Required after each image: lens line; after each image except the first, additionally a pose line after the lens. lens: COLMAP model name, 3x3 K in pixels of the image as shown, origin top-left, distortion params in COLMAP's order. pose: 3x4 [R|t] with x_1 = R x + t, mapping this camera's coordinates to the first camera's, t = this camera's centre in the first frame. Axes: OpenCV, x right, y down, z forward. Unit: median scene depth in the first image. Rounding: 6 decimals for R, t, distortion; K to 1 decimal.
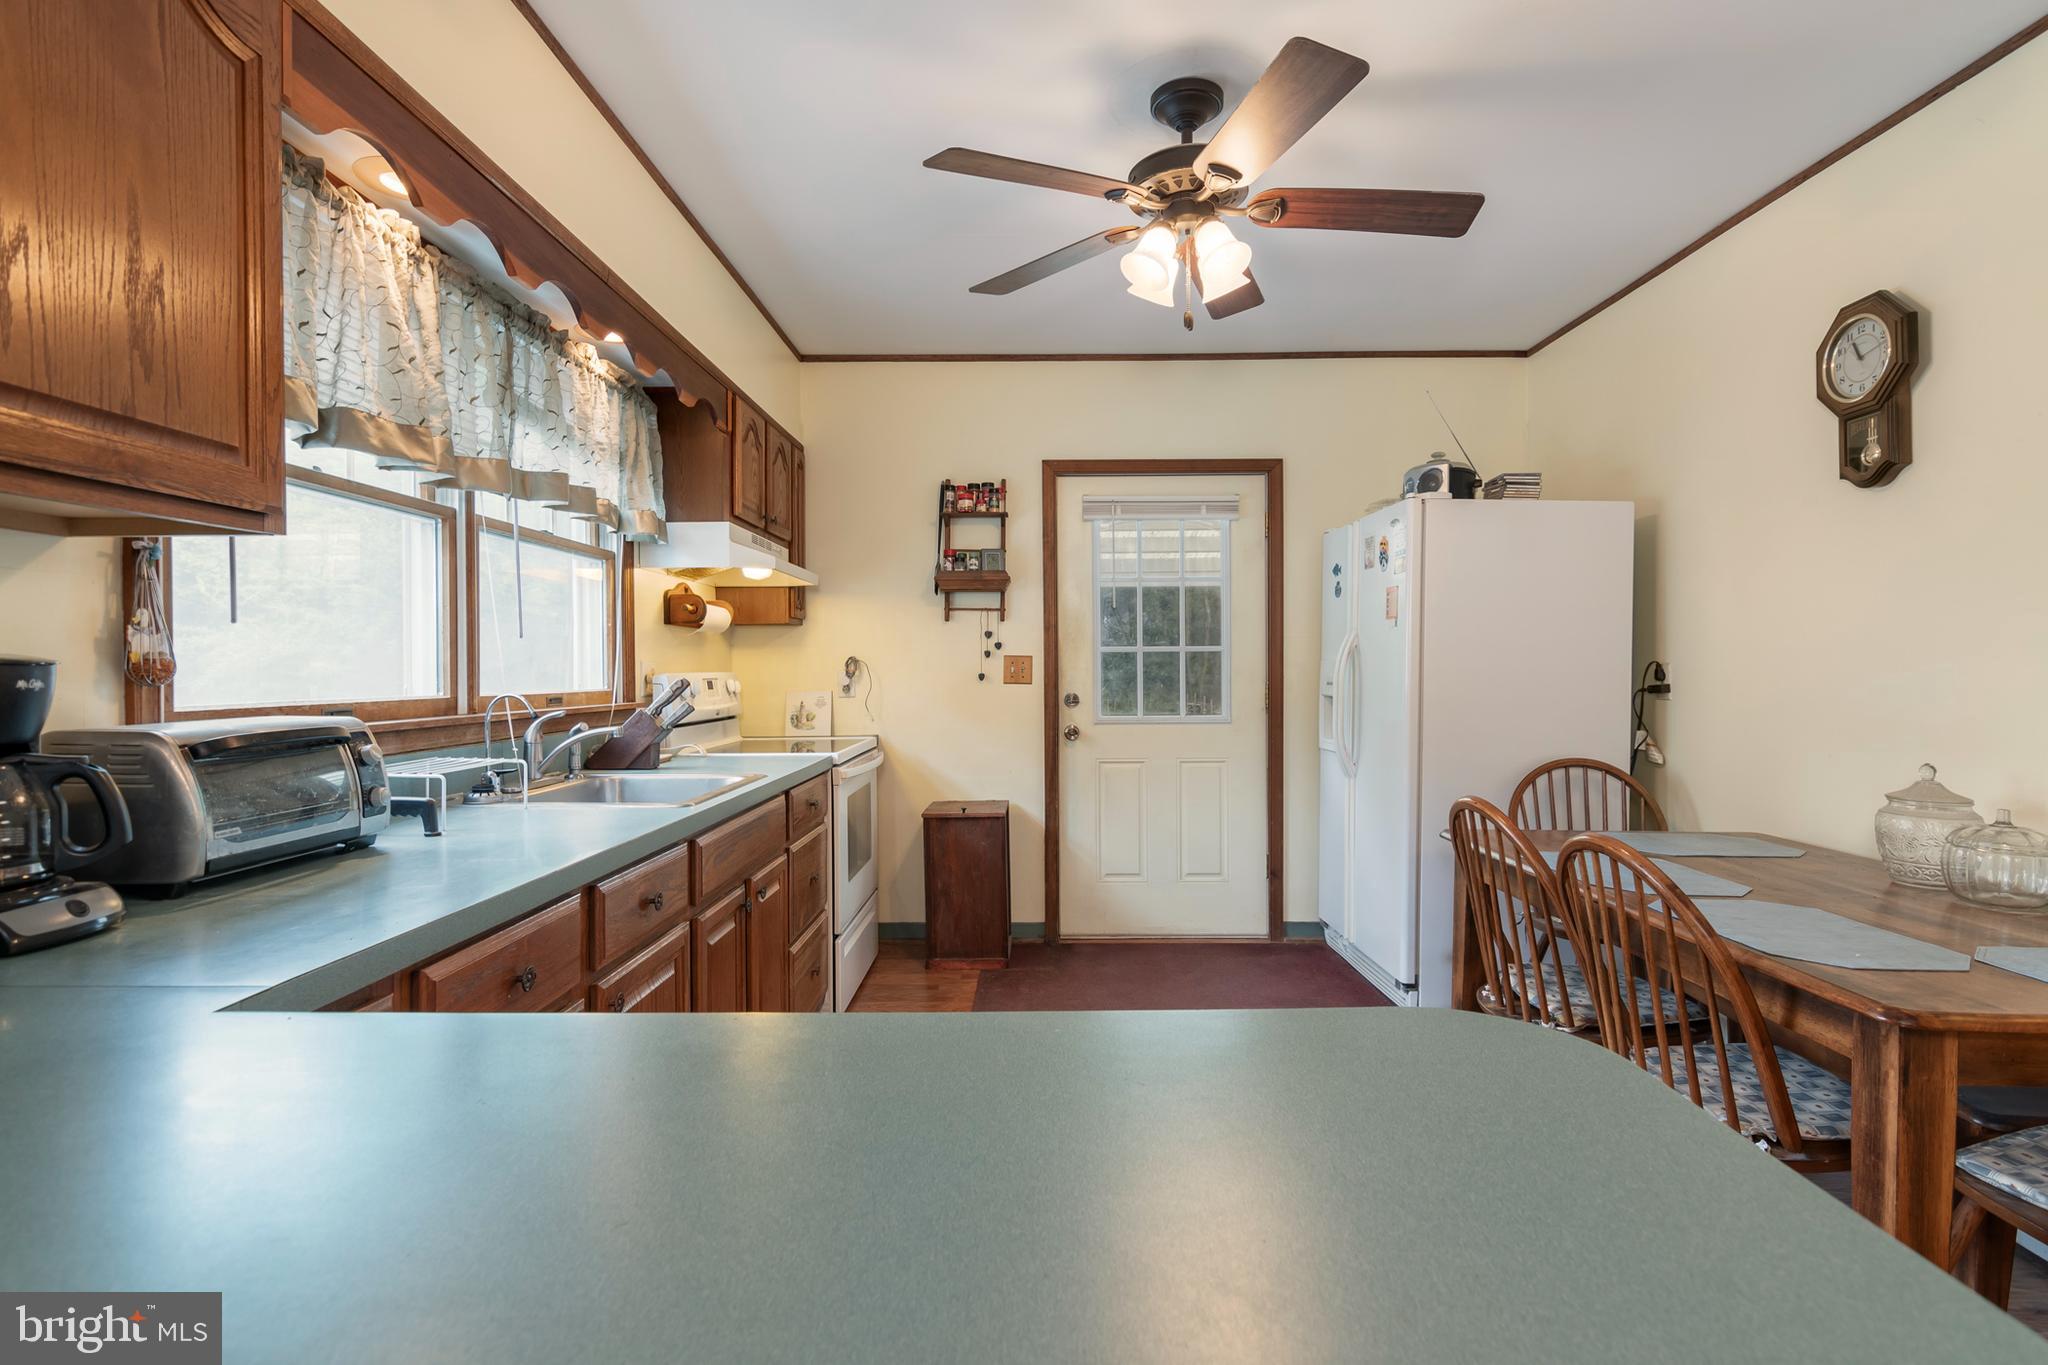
lens RADIAL K [[996.2, 0, 1023.9], [0, 996.2, 673.6], [0, 0, 1]] dist [0.001094, -0.002499]
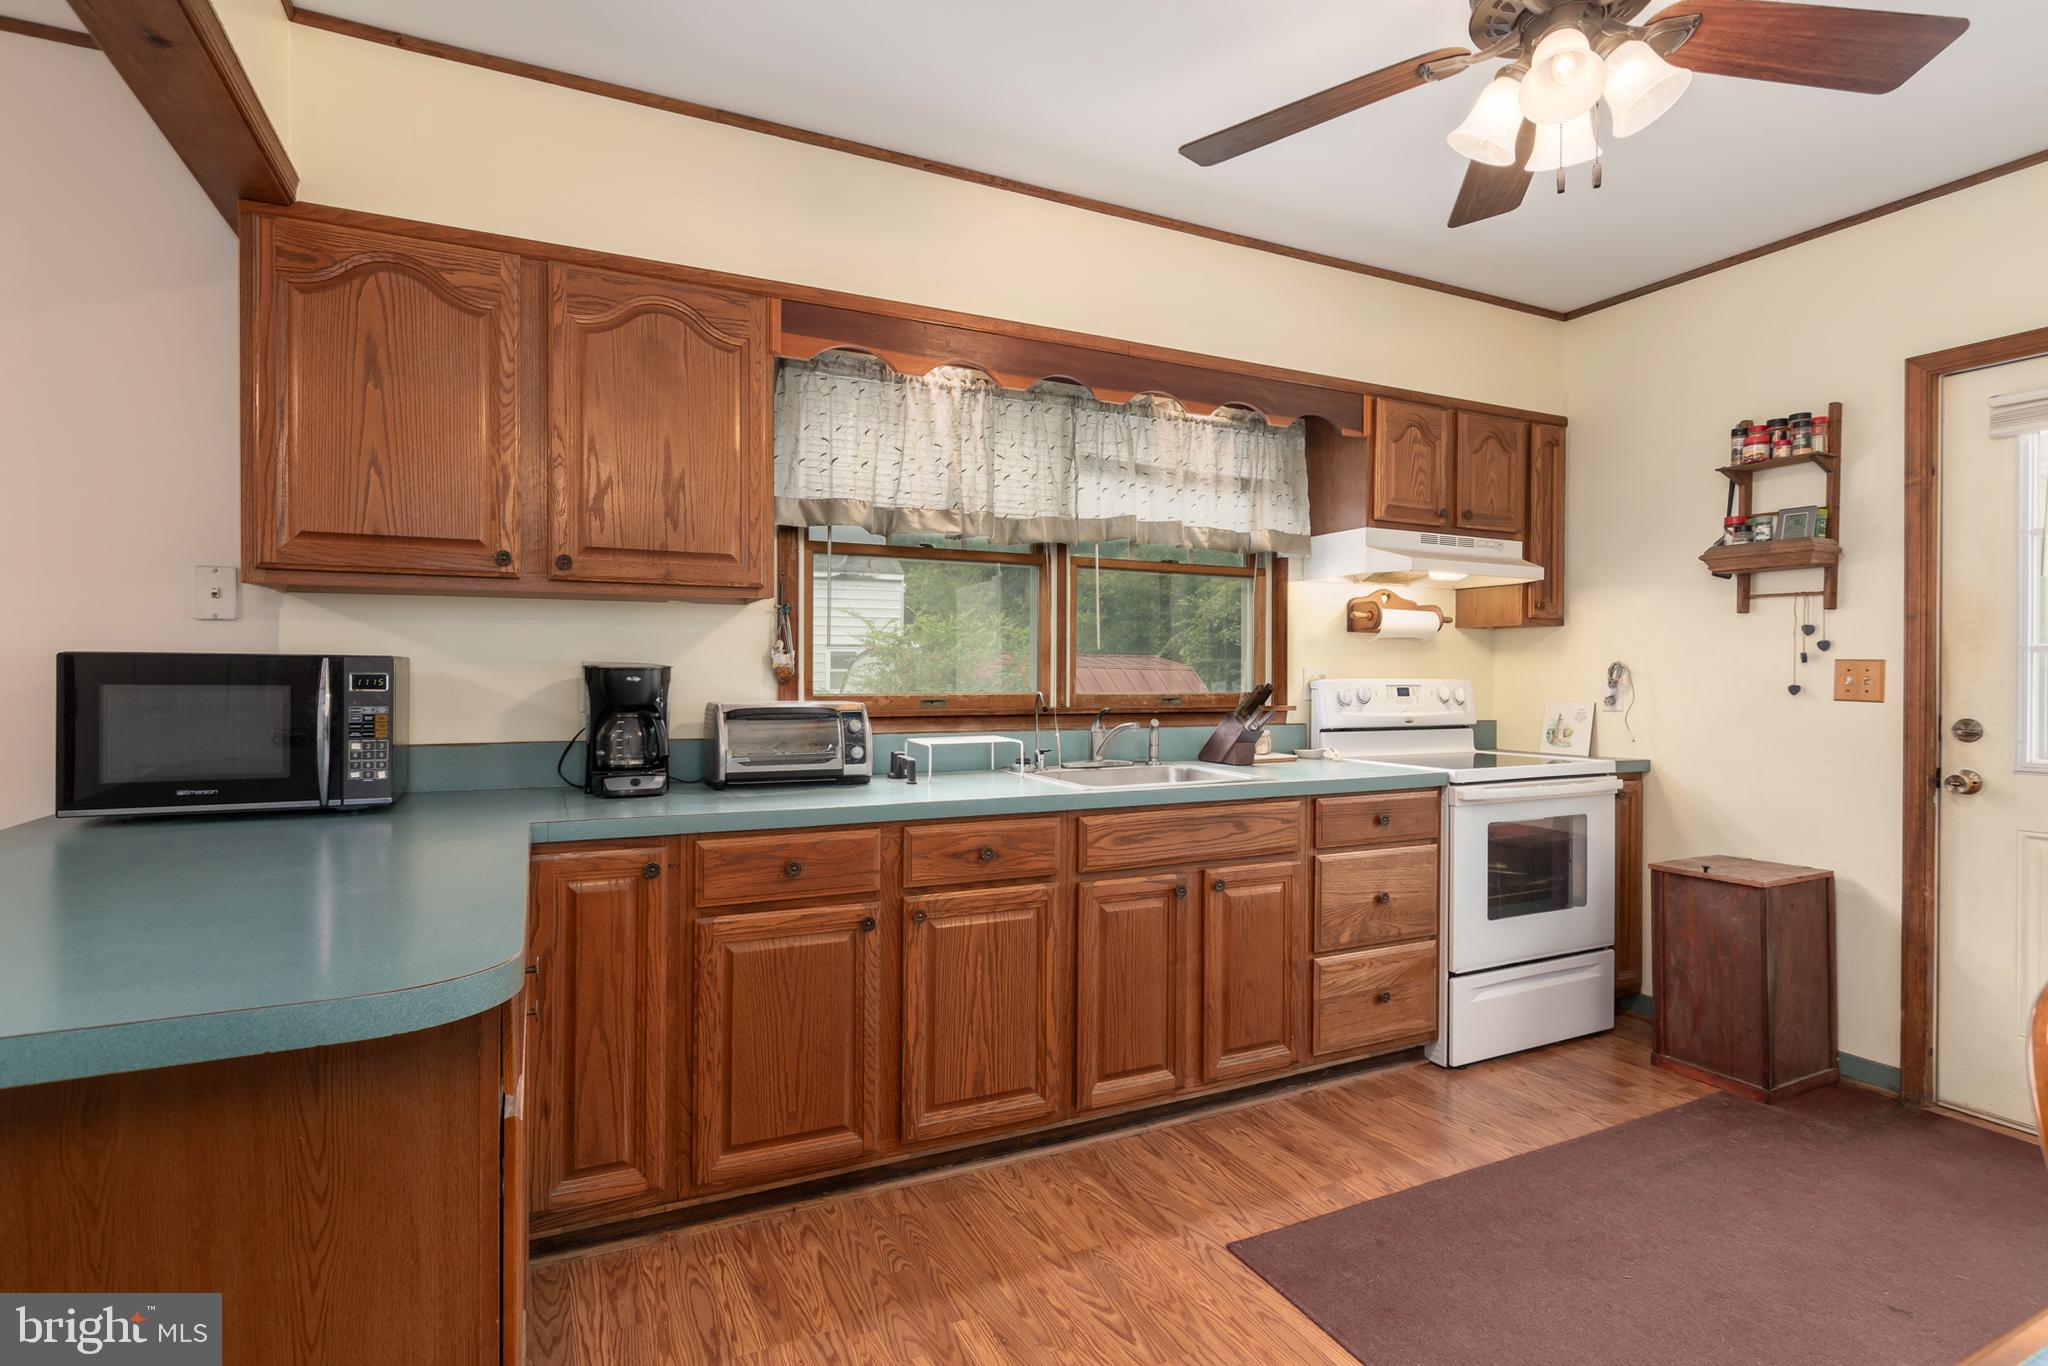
lens RADIAL K [[996.2, 0, 1018.4], [0, 996.2, 673.4], [0, 0, 1]] dist [0.001094, -0.002499]
pose [[0.452815, 0.006871, -0.891578, 0.400929], [-0.010811, 0.999939, 0.002216, -0.004729], [0.891539, 0.008636, 0.452861, 0.223817]]
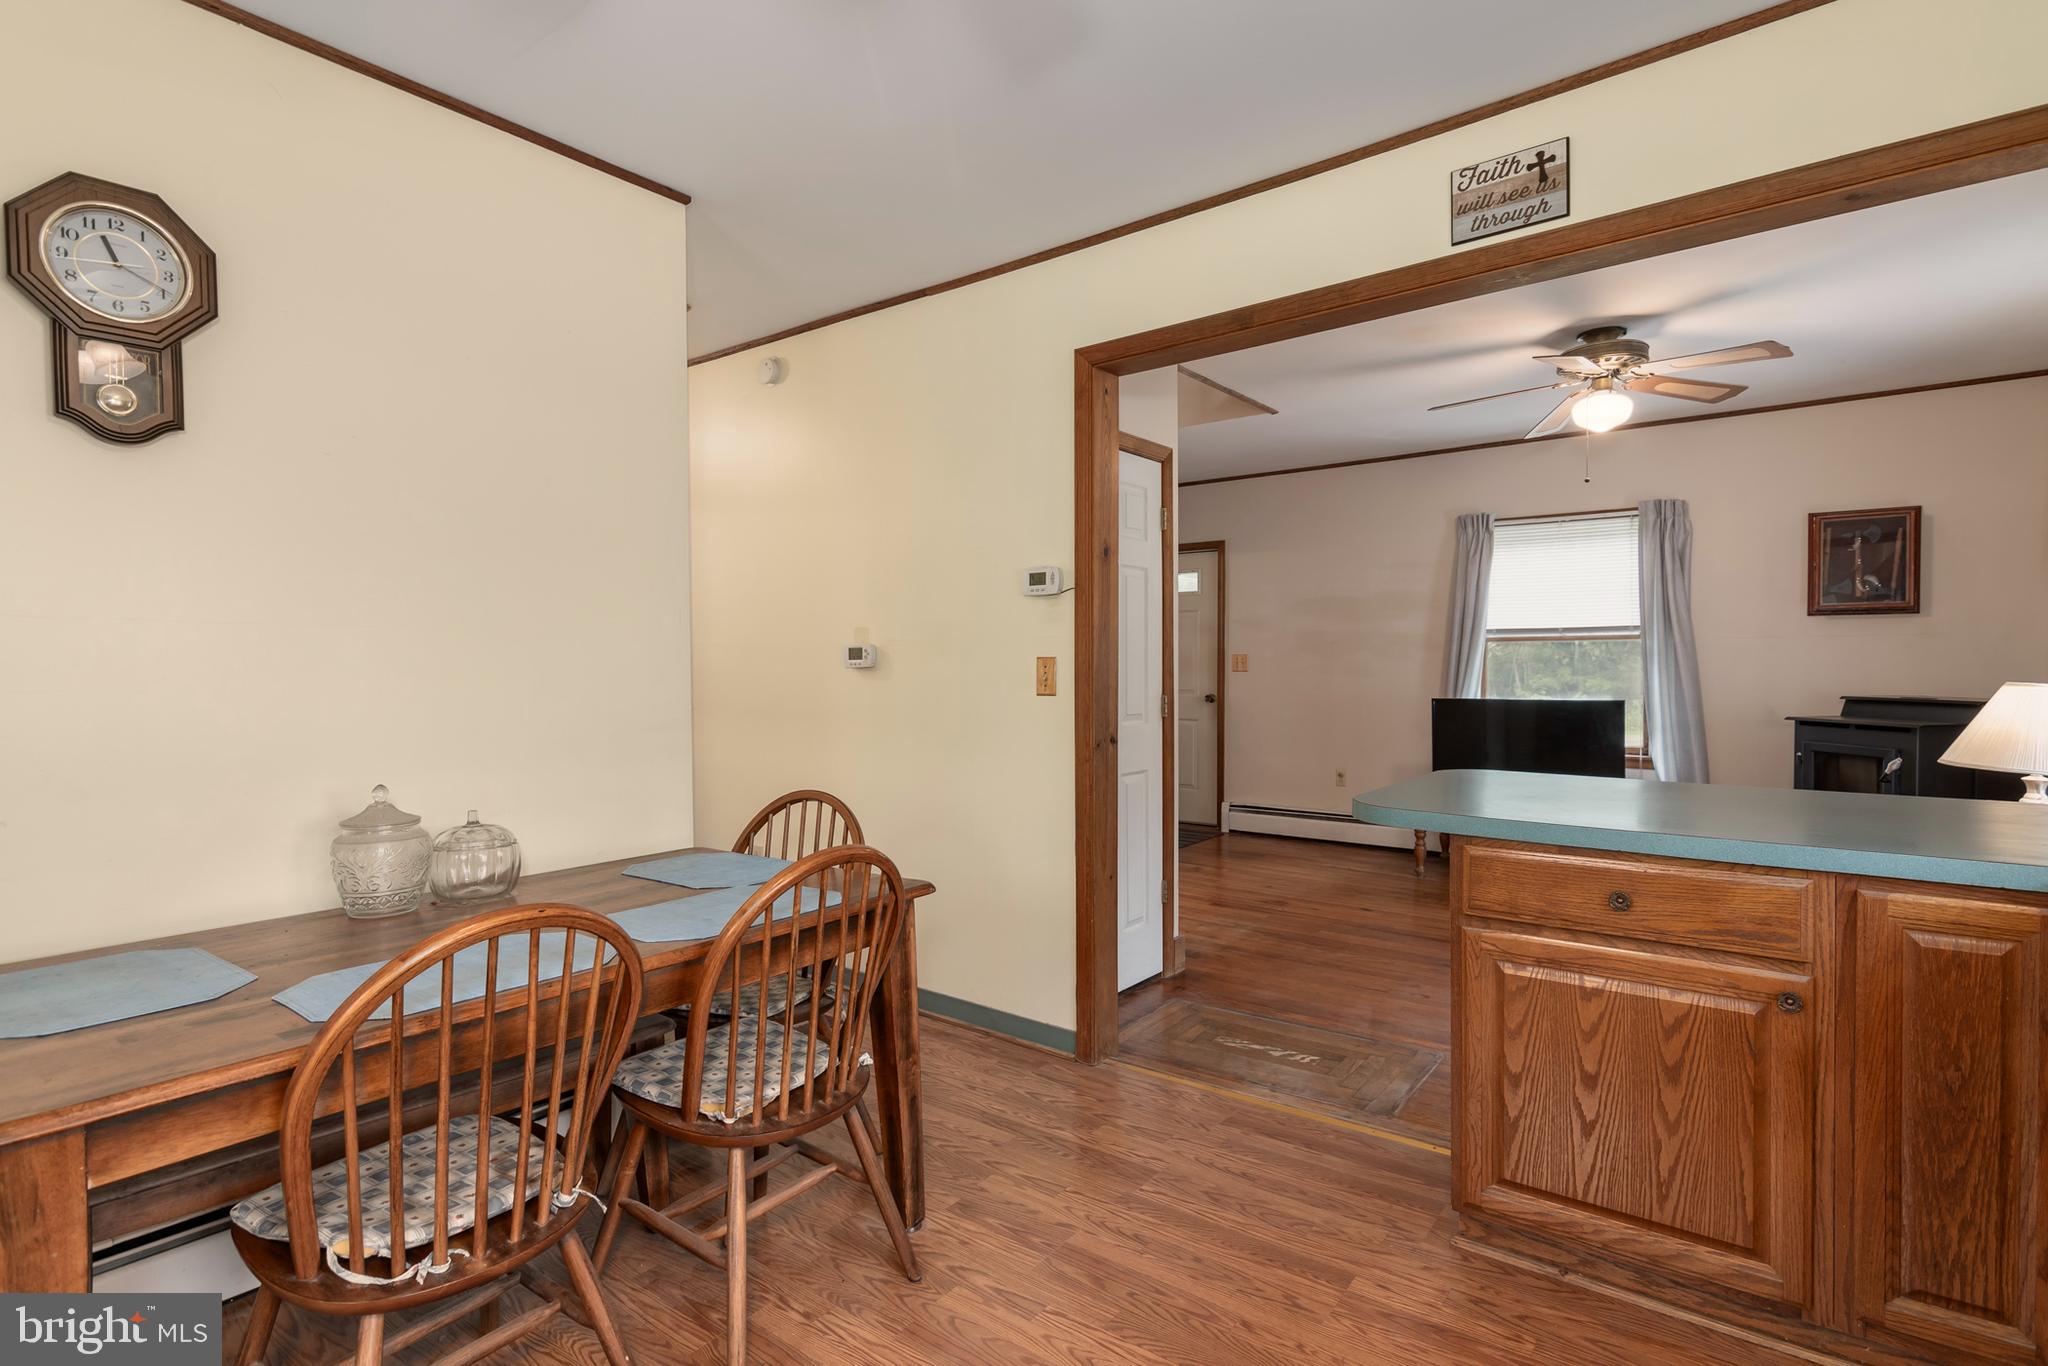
lens RADIAL K [[996.2, 0, 1015.2], [0, 996.2, 682.5], [0, 0, 1]] dist [0.001094, -0.002499]
pose [[-0.800552, -0.000906, 0.599263, -0.083367], [0.014123, 0.999693, 0.020379, -0.011311], [-0.599097, 0.024778, -0.800293, 0.817245]]
